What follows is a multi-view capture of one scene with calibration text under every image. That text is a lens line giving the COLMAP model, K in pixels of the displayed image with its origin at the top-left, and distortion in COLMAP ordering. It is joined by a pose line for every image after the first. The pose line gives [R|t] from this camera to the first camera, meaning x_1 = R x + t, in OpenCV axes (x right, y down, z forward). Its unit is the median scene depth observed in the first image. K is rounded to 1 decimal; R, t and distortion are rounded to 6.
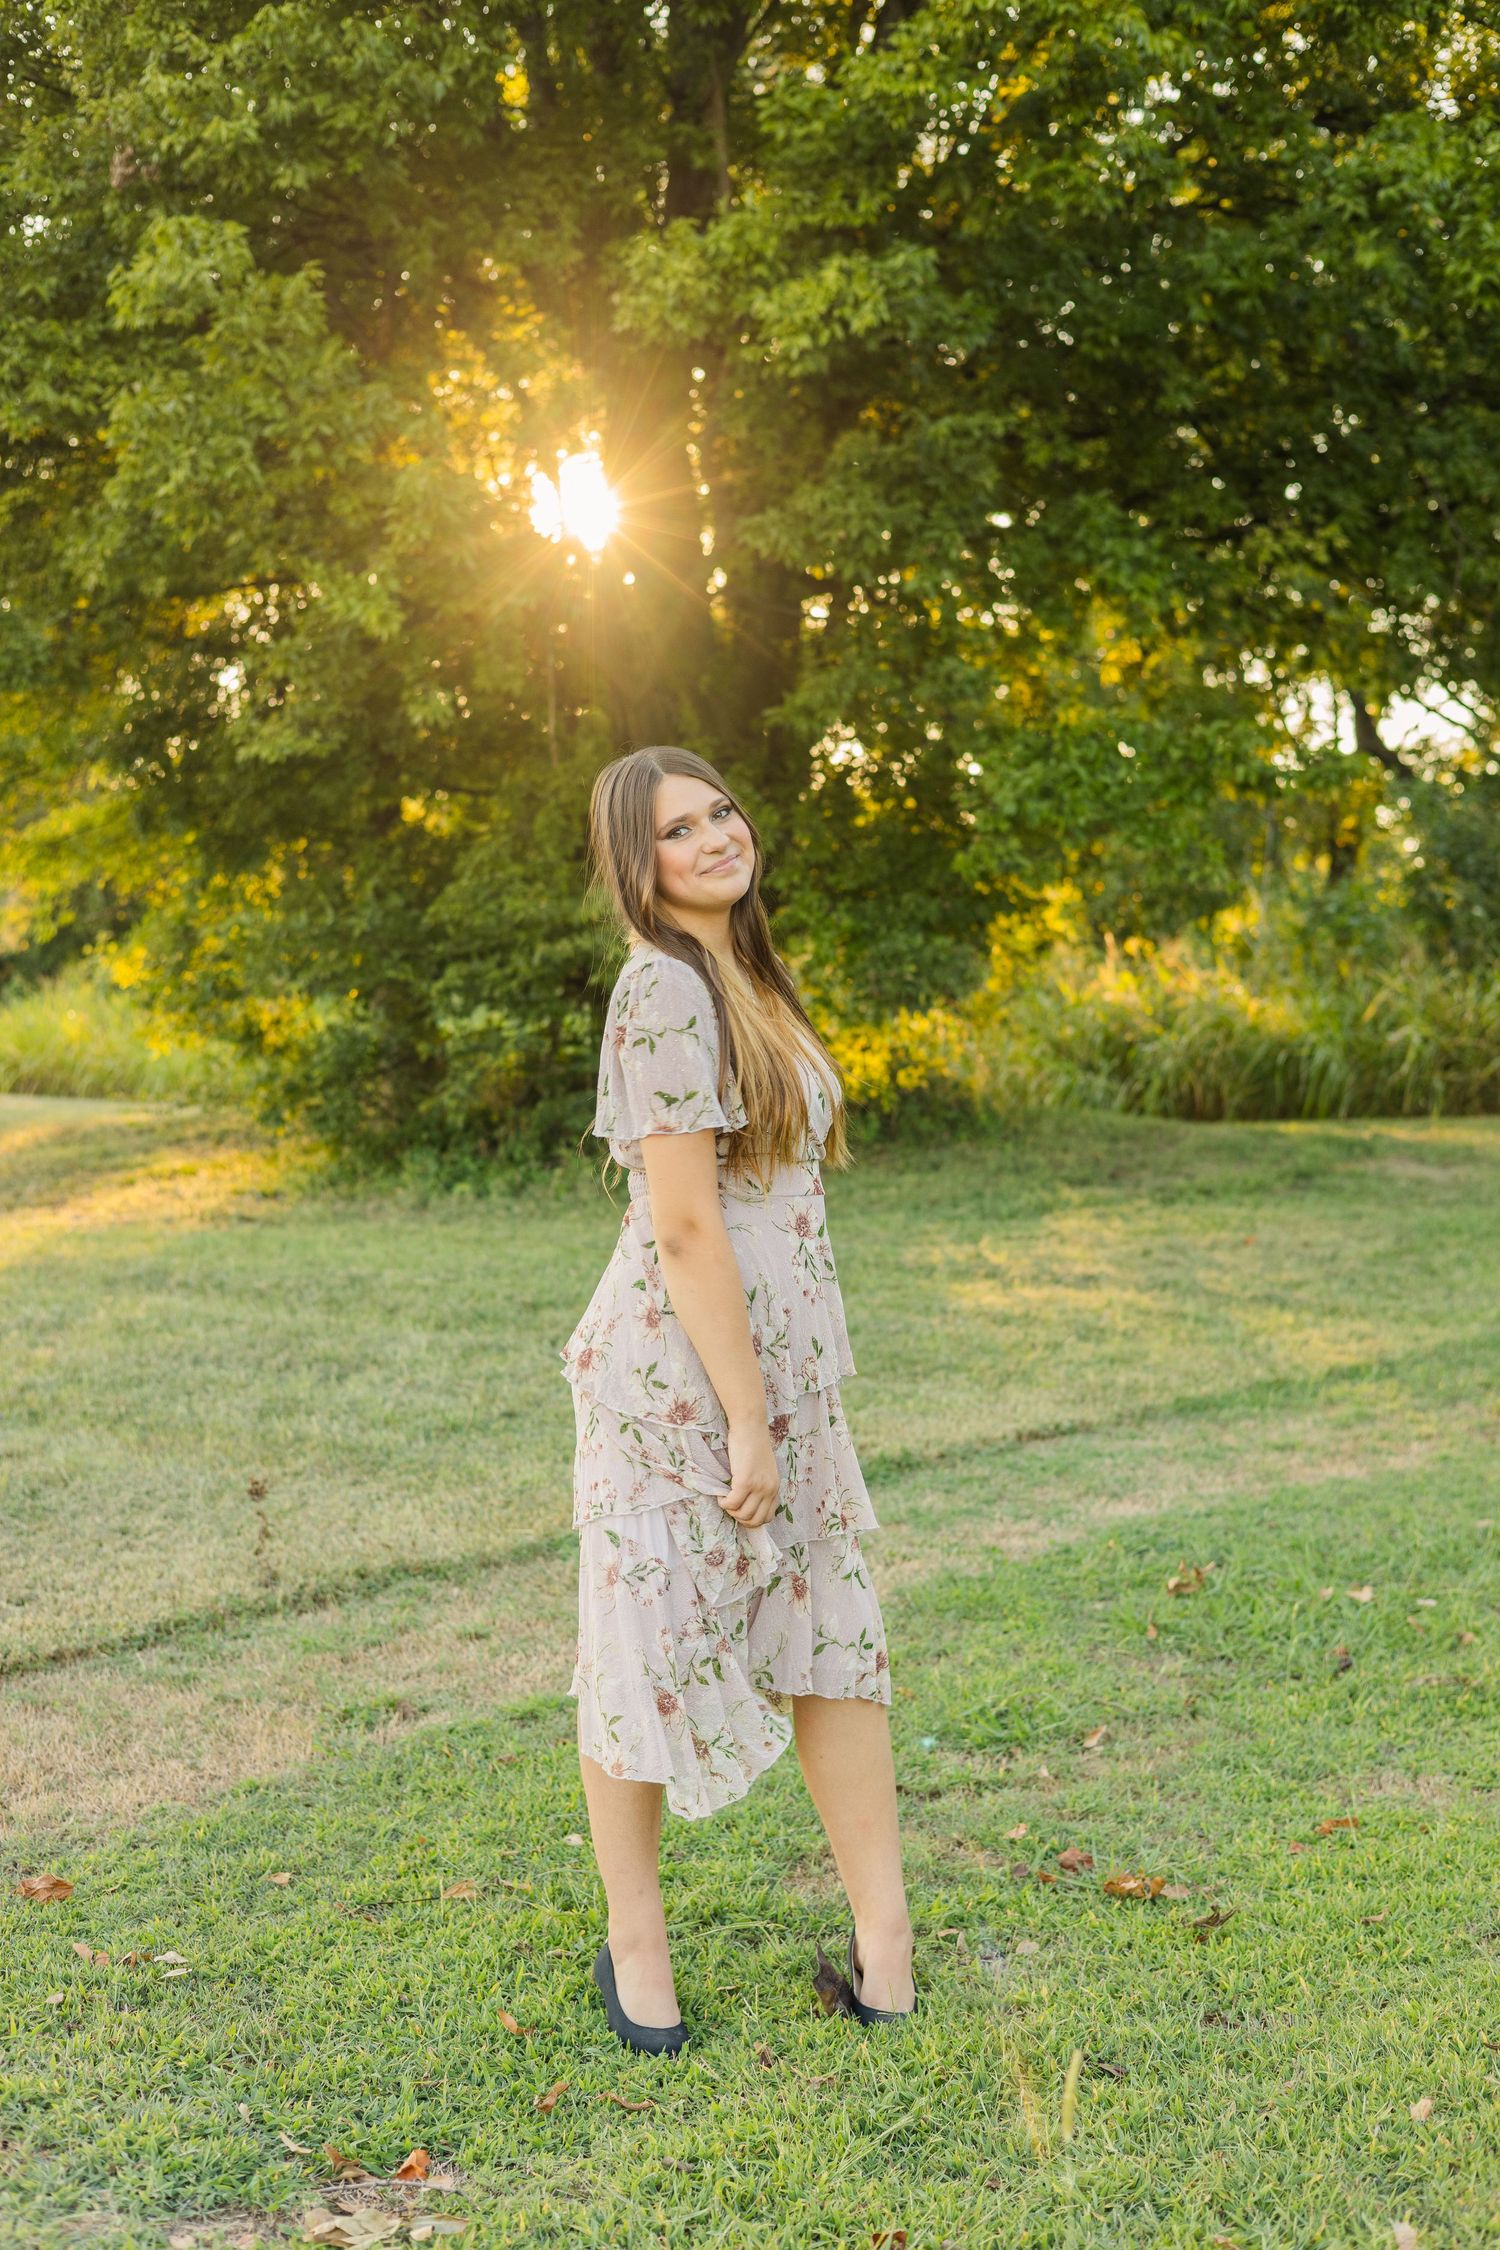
lens RADIAL K [[3157.0, 0, 737.6], [0, 3157.0, 1087.7], [0, 0, 1]] dist [0.004687, 0.000000]
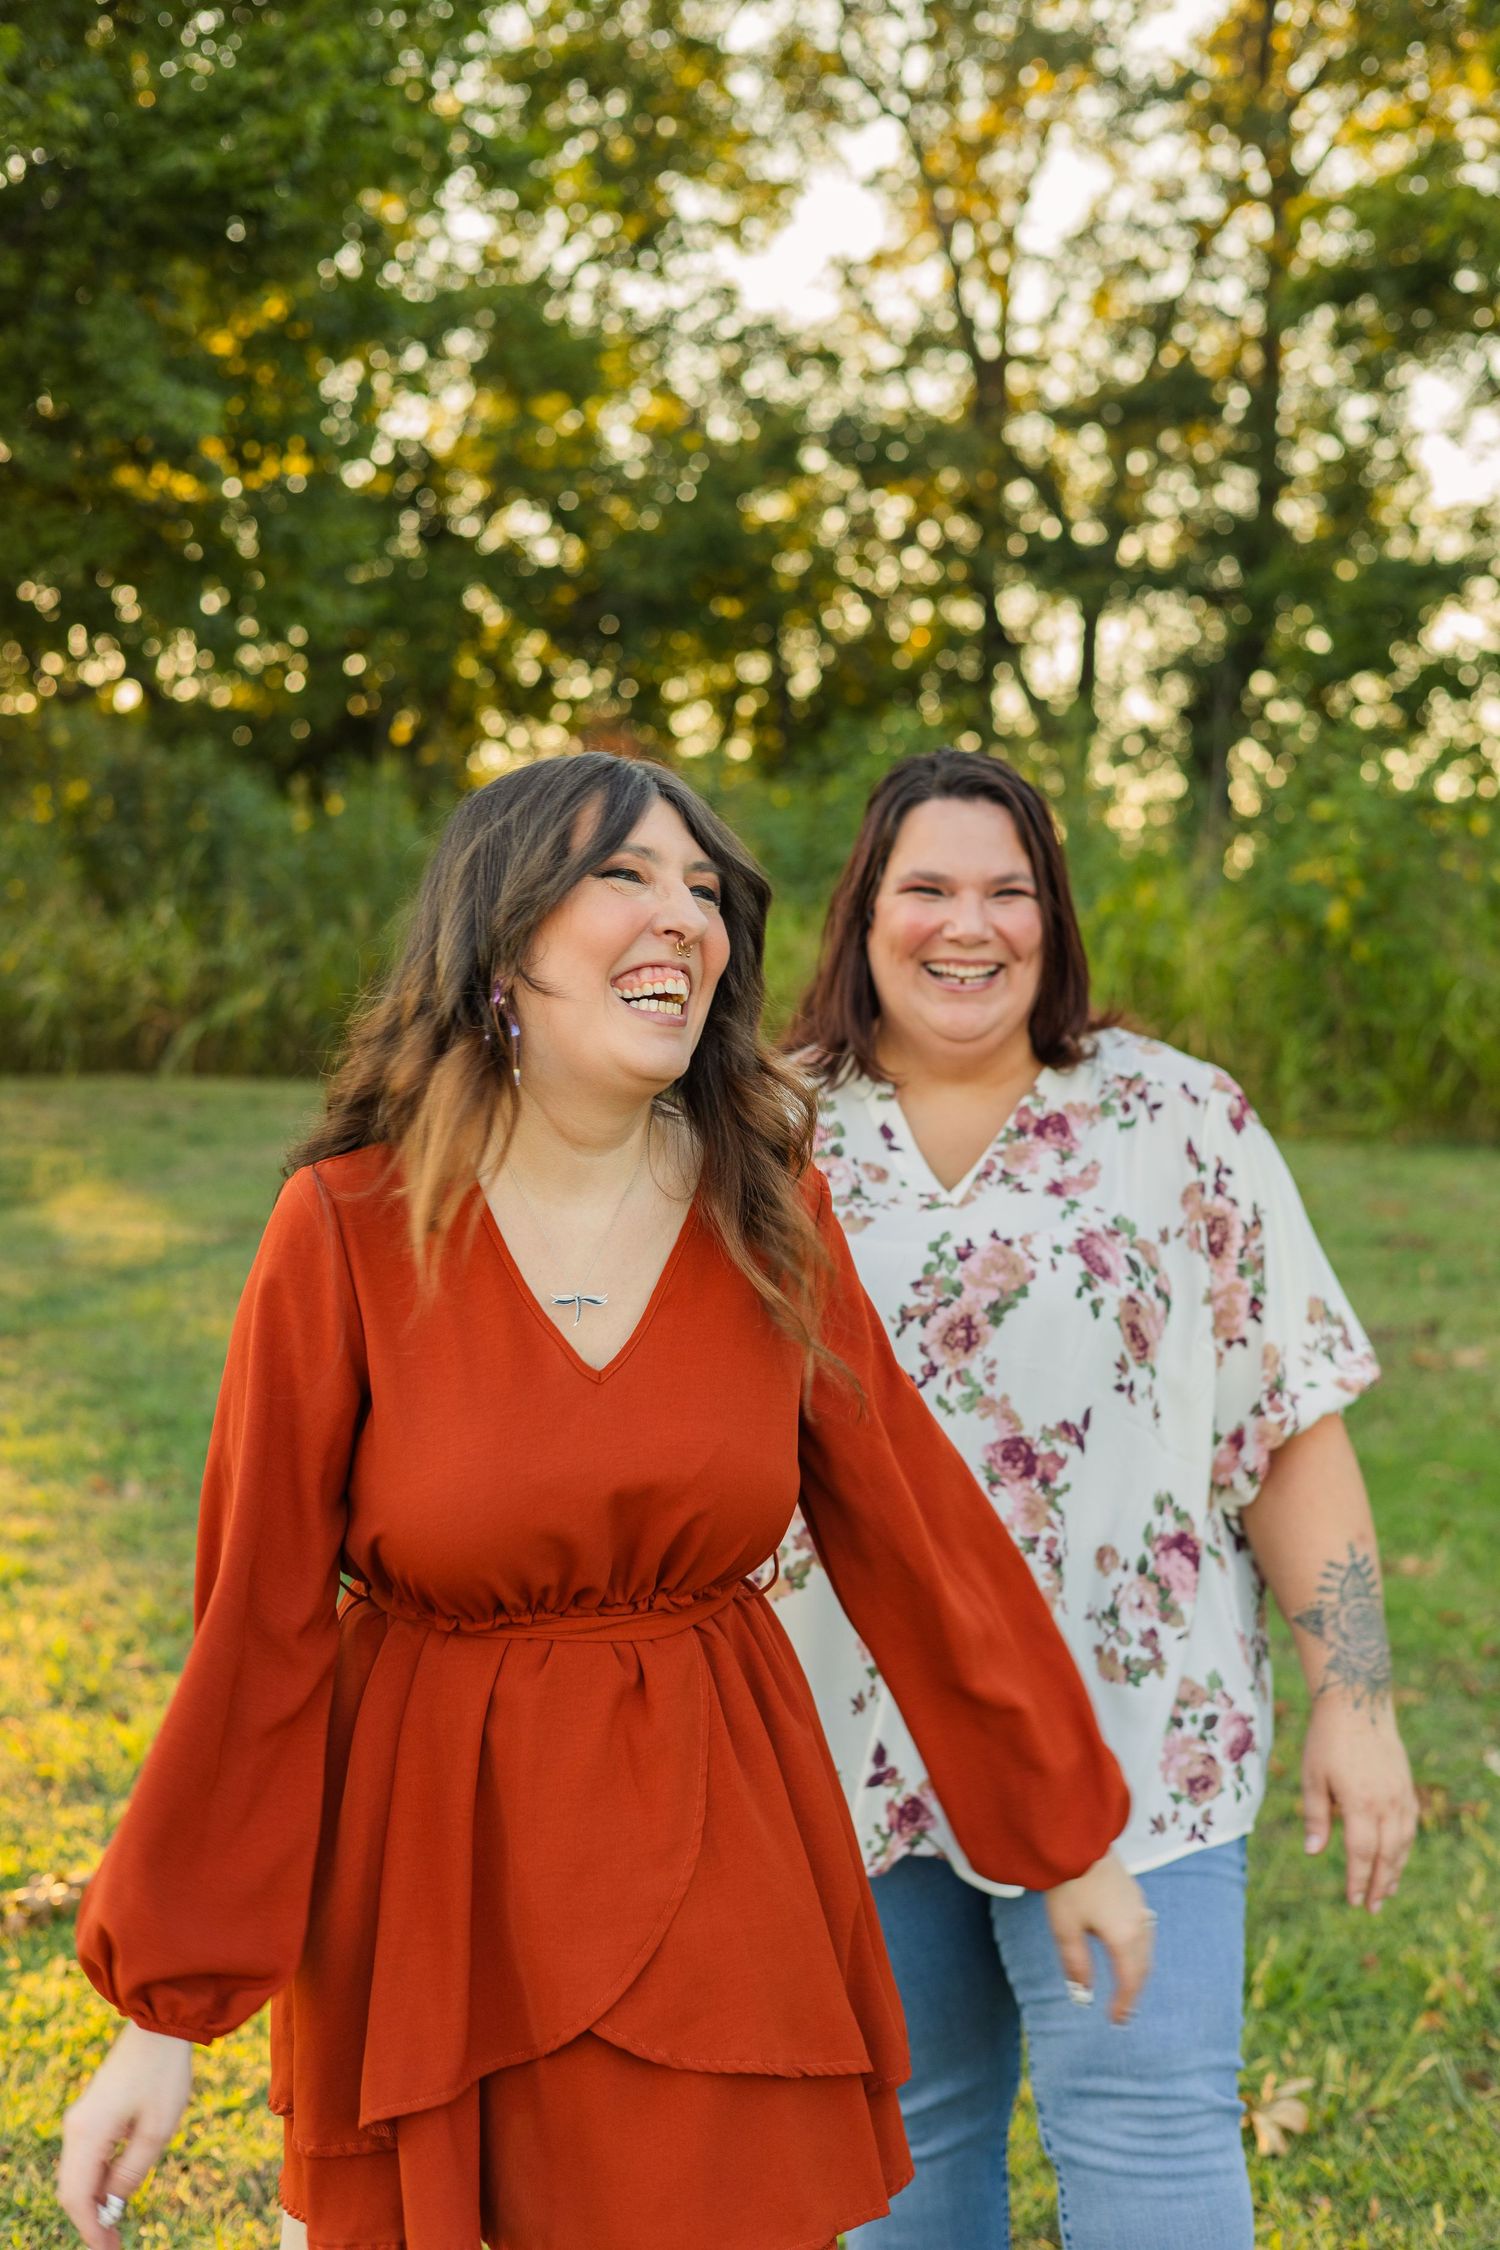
lens RADIAL K [[3157.0, 0, 785.4], [0, 3157.0, 1136.2], [0, 0, 1]] dist [0.004687, 0.000000]
pose [[0.940166, -0.012024, 0.340505, 0.191294], [-0.001617, 0.999208, 0.039748, -0.020018], [-0.340714, -0.037920, 0.939402, 0.070575]]
